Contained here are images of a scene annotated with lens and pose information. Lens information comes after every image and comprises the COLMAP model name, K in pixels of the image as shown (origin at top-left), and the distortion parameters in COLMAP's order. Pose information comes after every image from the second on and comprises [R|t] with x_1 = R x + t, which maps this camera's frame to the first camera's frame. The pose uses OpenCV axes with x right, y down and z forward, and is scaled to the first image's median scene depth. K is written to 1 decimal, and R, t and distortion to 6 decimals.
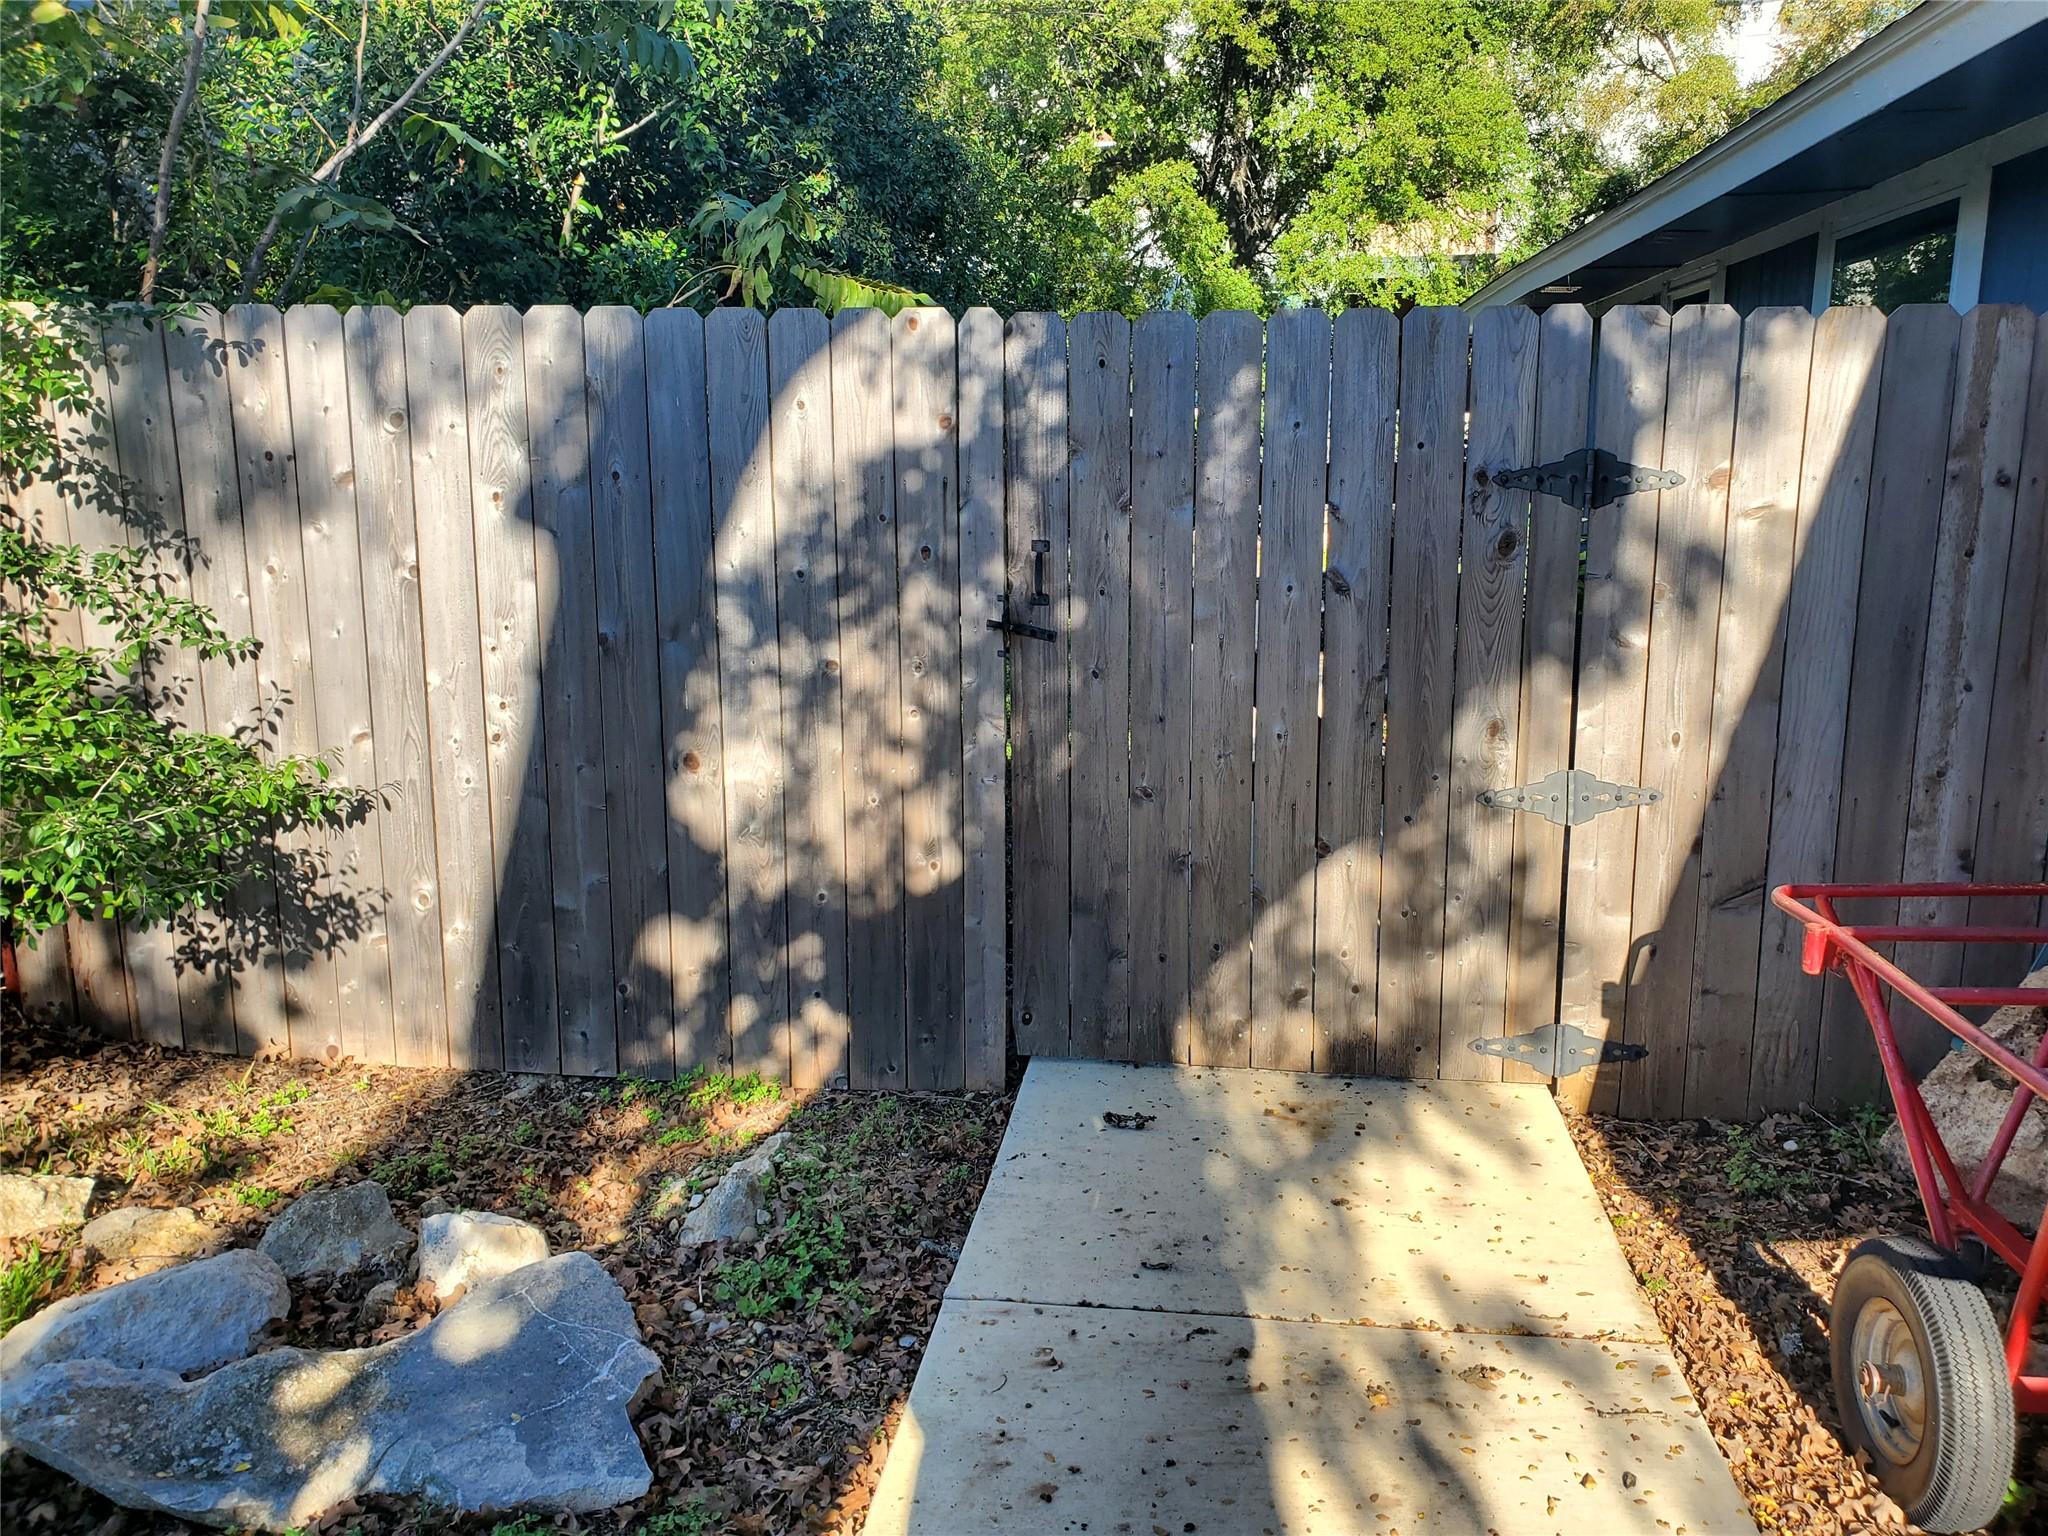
lens RADIAL K [[1594.9, 0, 1024.5], [0, 1594.9, 756.4], [0, 0, 1]] dist [0.011125, 0.001878]
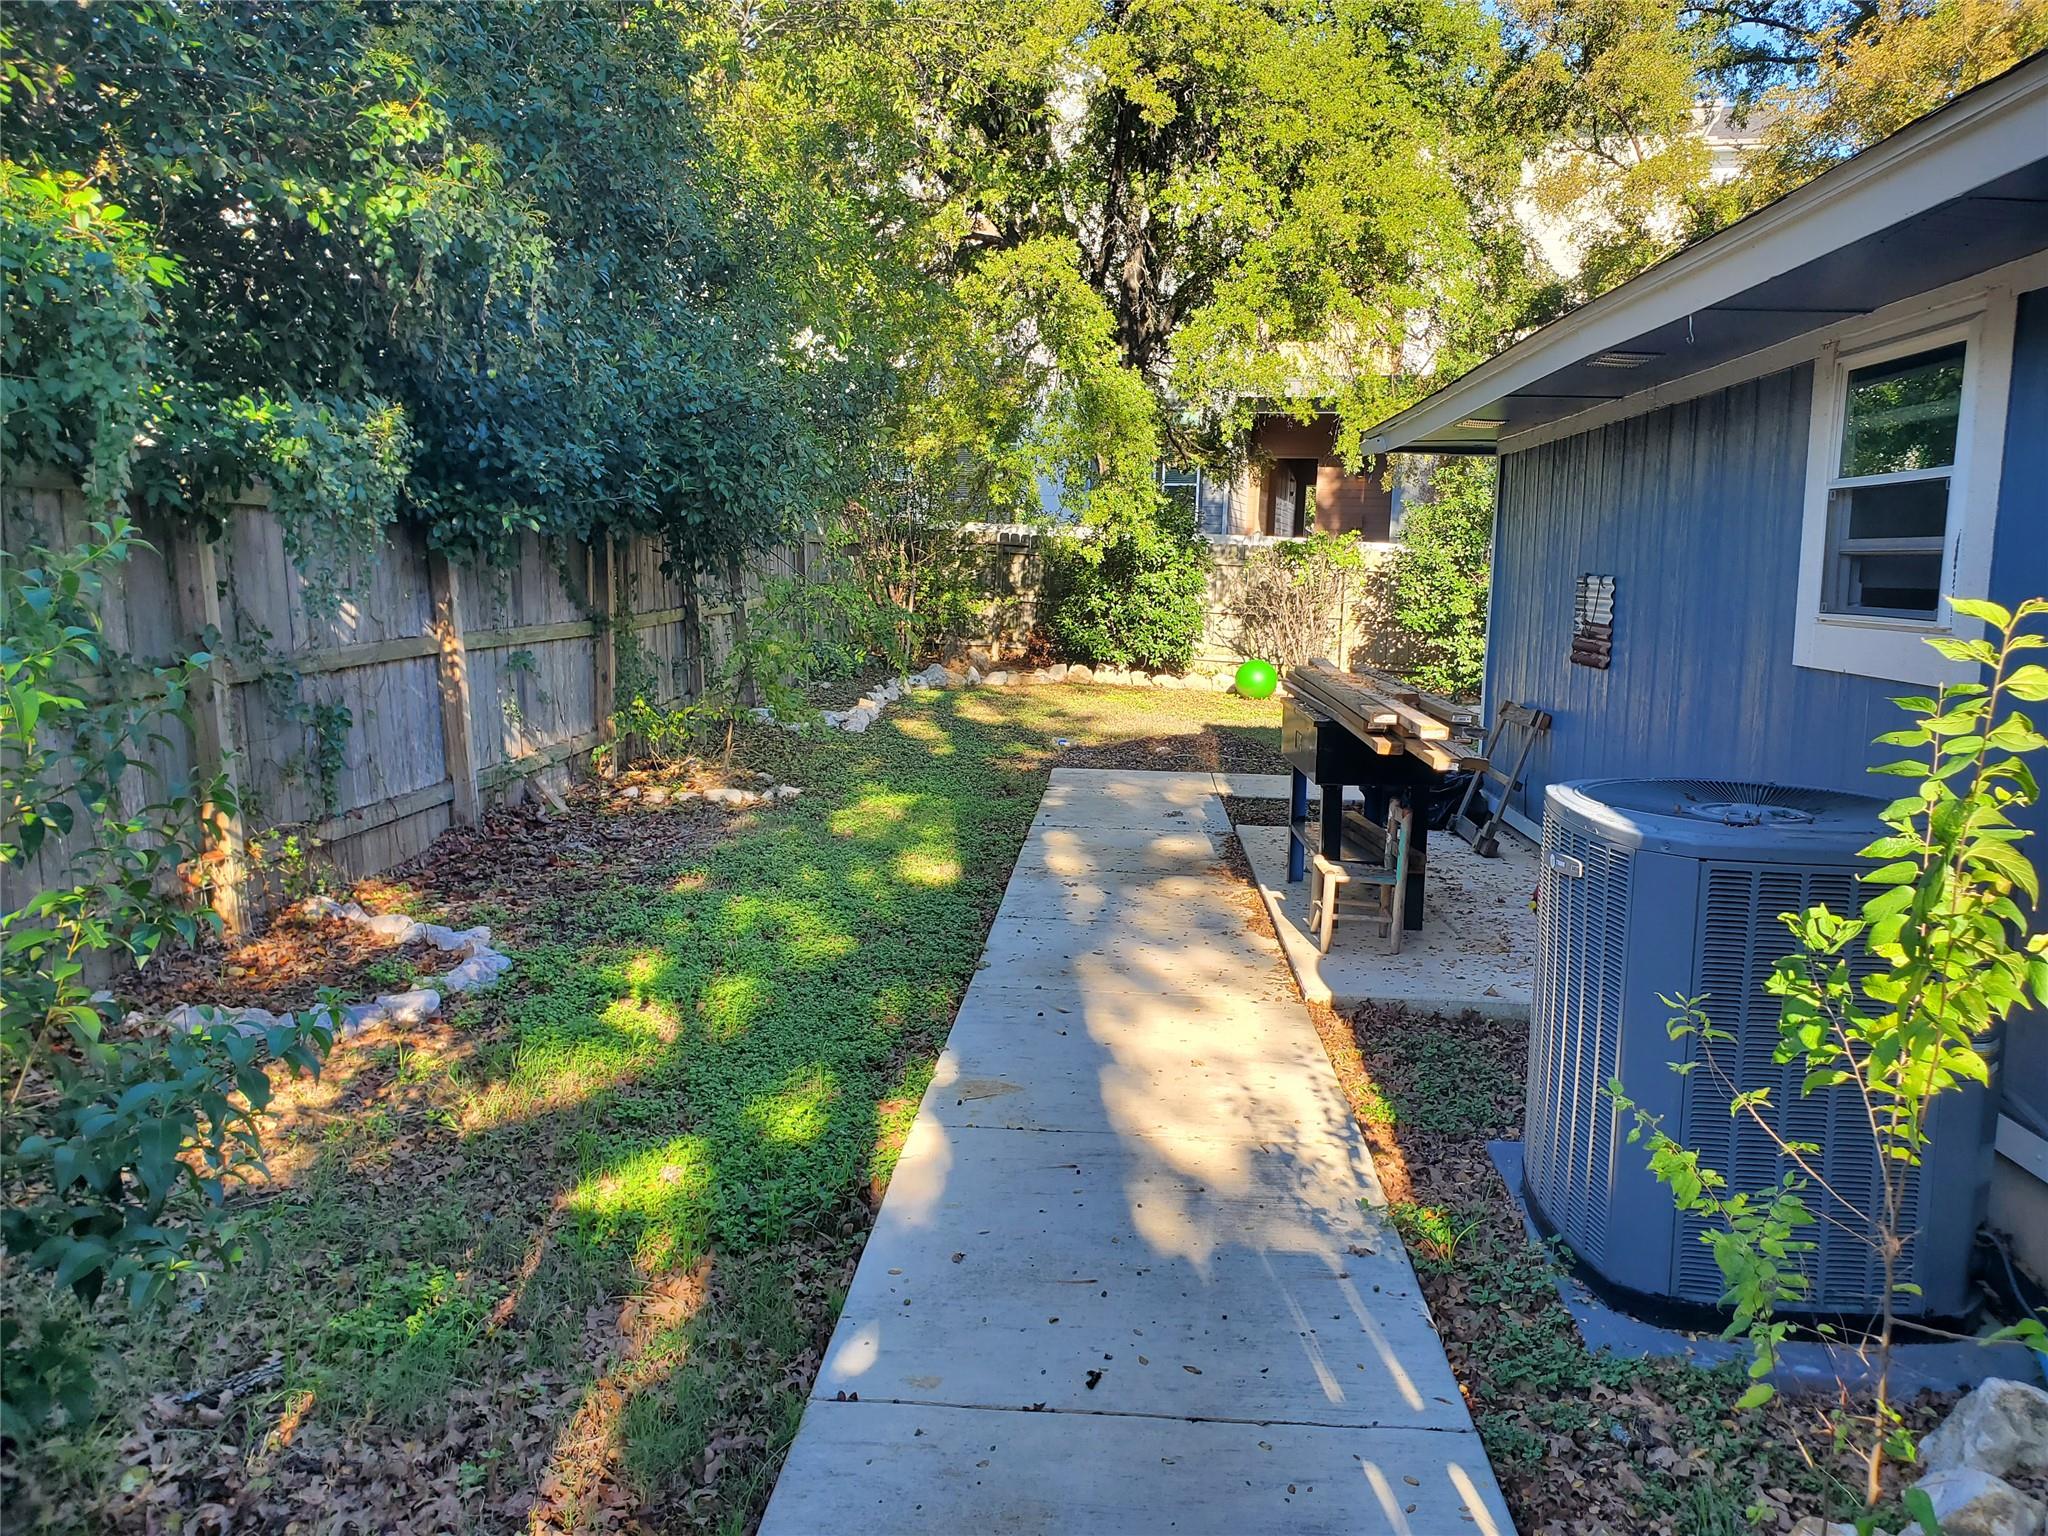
lens RADIAL K [[1594.9, 0, 1016.3], [0, 1594.9, 778.1], [0, 0, 1]] dist [0.011125, 0.001878]
pose [[0.997639, 0.026927, 0.063175, 0.027986], [-0.023306, 0.998081, -0.057371, -0.038326], [-0.064599, 0.055763, 0.996352, 0.176654]]
